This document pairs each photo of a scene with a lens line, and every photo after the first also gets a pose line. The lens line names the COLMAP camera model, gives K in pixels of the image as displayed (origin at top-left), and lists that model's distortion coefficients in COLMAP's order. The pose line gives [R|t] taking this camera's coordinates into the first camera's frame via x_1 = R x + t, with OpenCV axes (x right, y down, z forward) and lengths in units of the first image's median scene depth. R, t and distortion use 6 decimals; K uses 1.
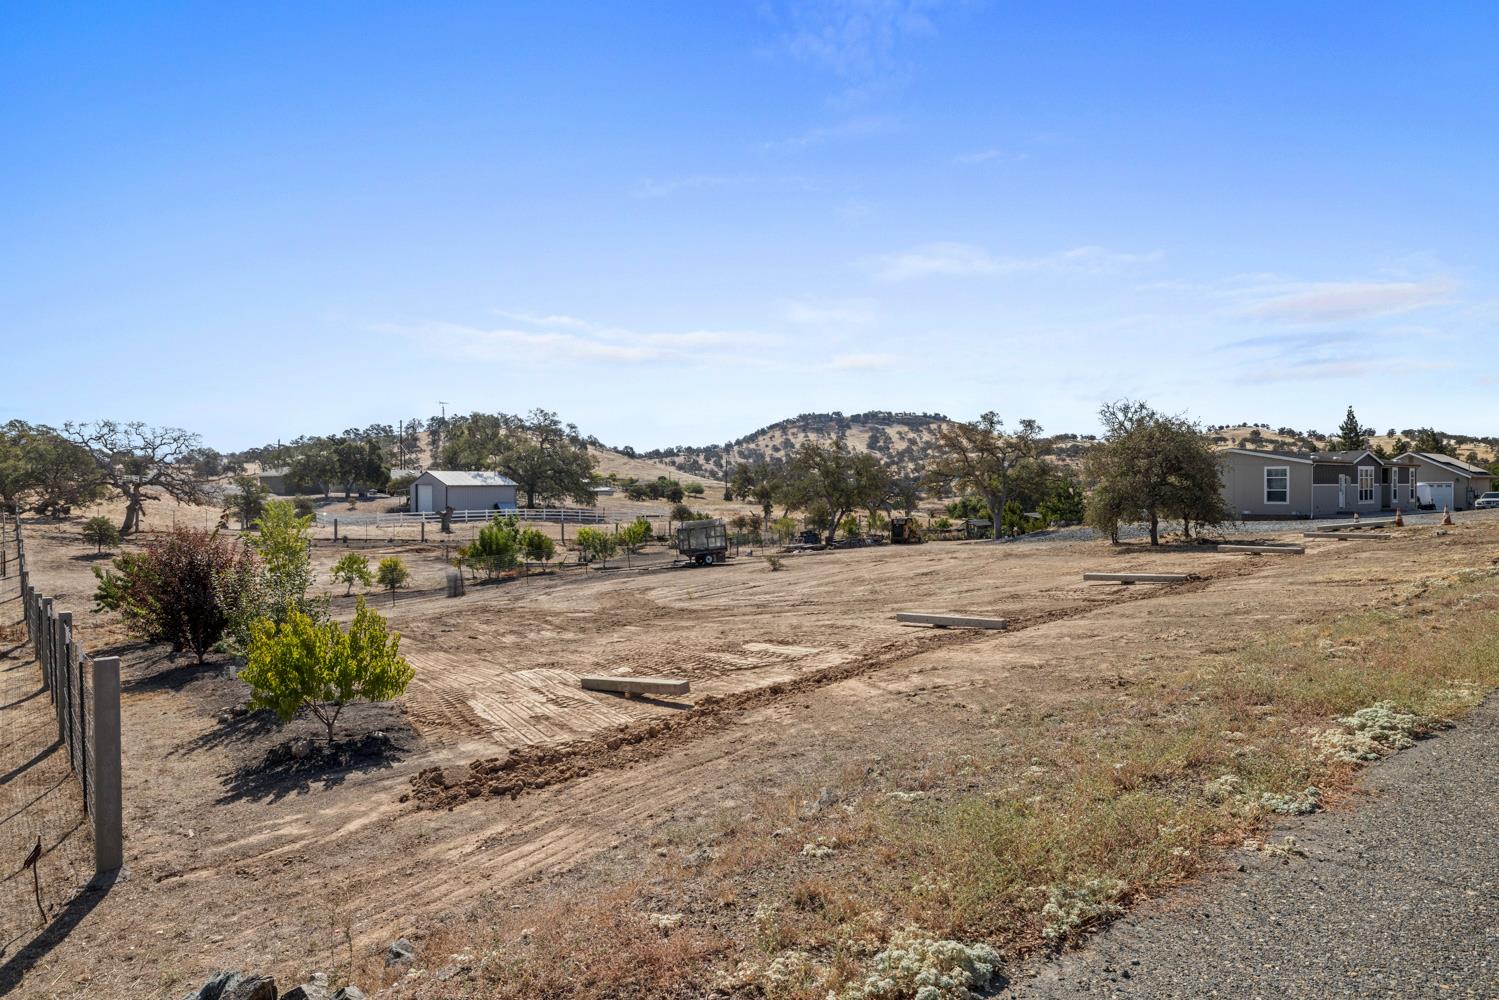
lens RADIAL K [[932.0, 0, 743.6], [0, 932.0, 508.6], [0, 0, 1]] dist [0.002419, -0.000390]
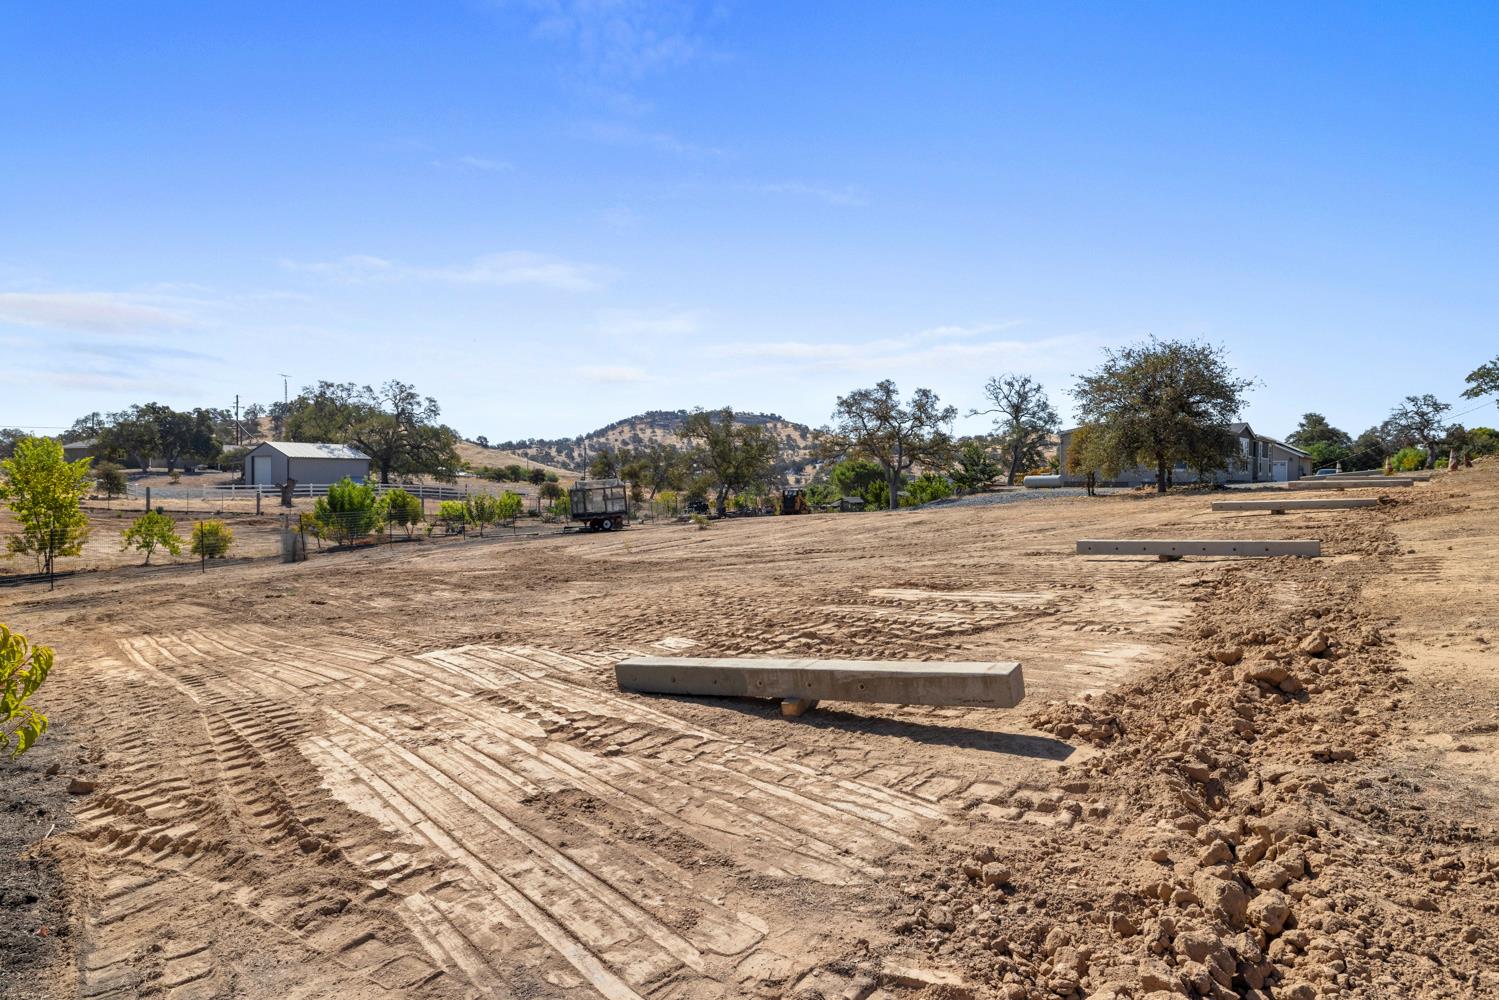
lens RADIAL K [[860.0, 0, 748.3], [0, 860.0, 502.4], [0, 0, 1]] dist [0.007045, 0.000597]
pose [[0.983882, 0.005580, 0.178733, -0.021501], [-0.005969, 0.999981, 0.001634, 0.013224], [-0.178720, -0.002675, 0.983896, 0.074160]]
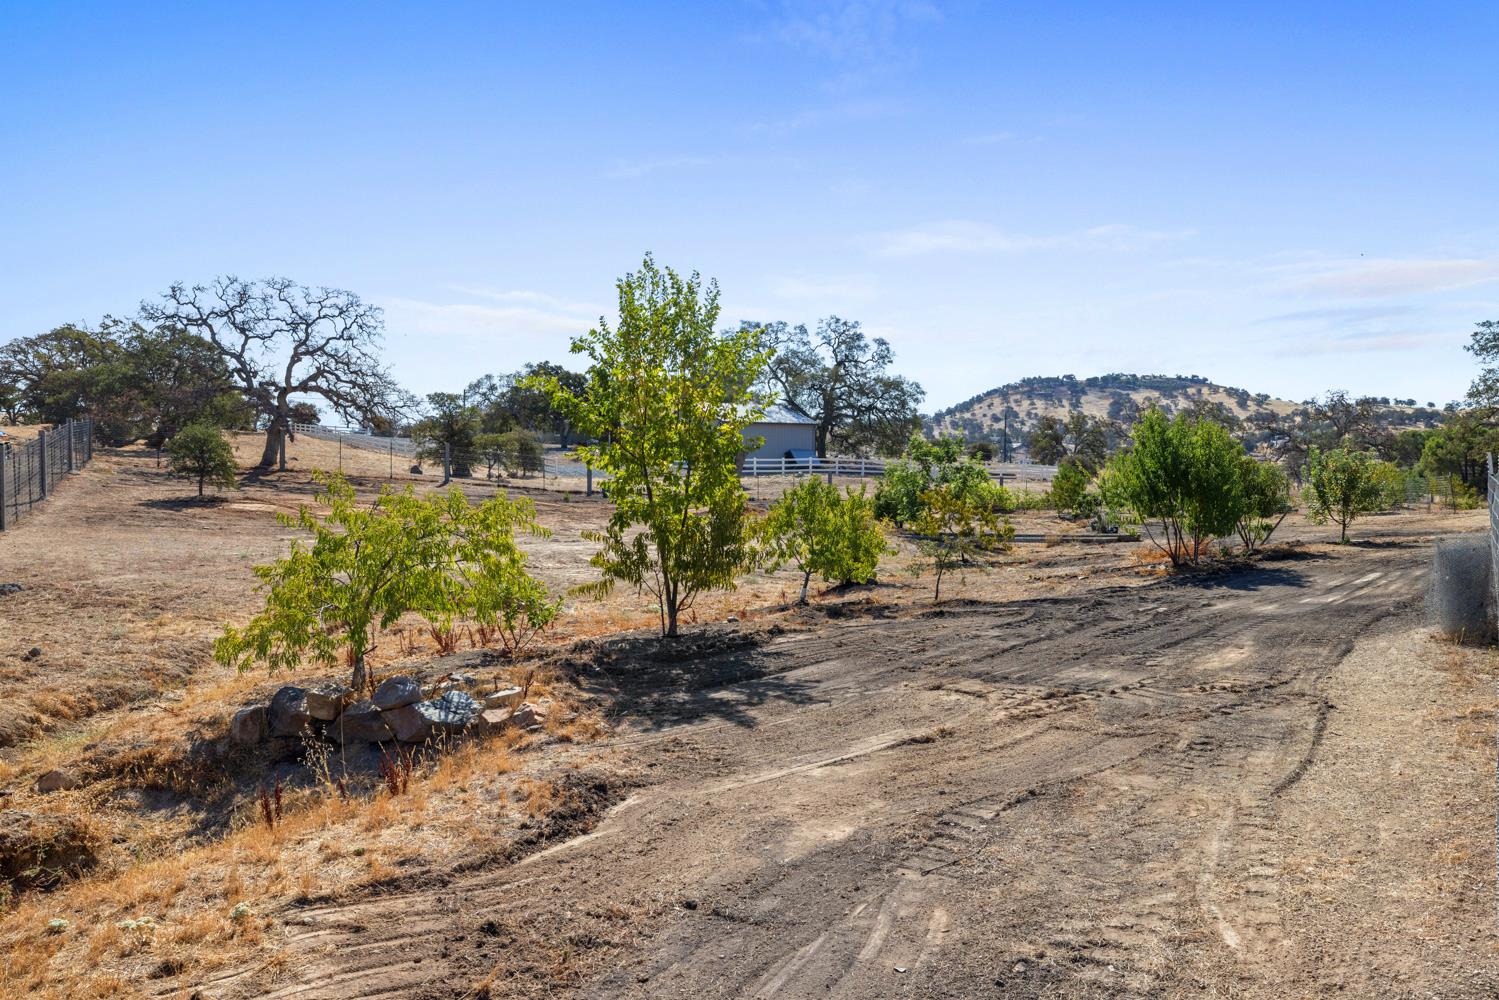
lens RADIAL K [[1043.8, 0, 749.1], [0, 1043.8, 501.2], [0, 0, 1]] dist [0.004301, 0.000913]
pose [[0.983397, 0.010150, -0.181182, -0.140939], [-0.008168, 0.999898, 0.011687, 0.019461], [0.181282, -0.010013, 0.983380, 0.236704]]
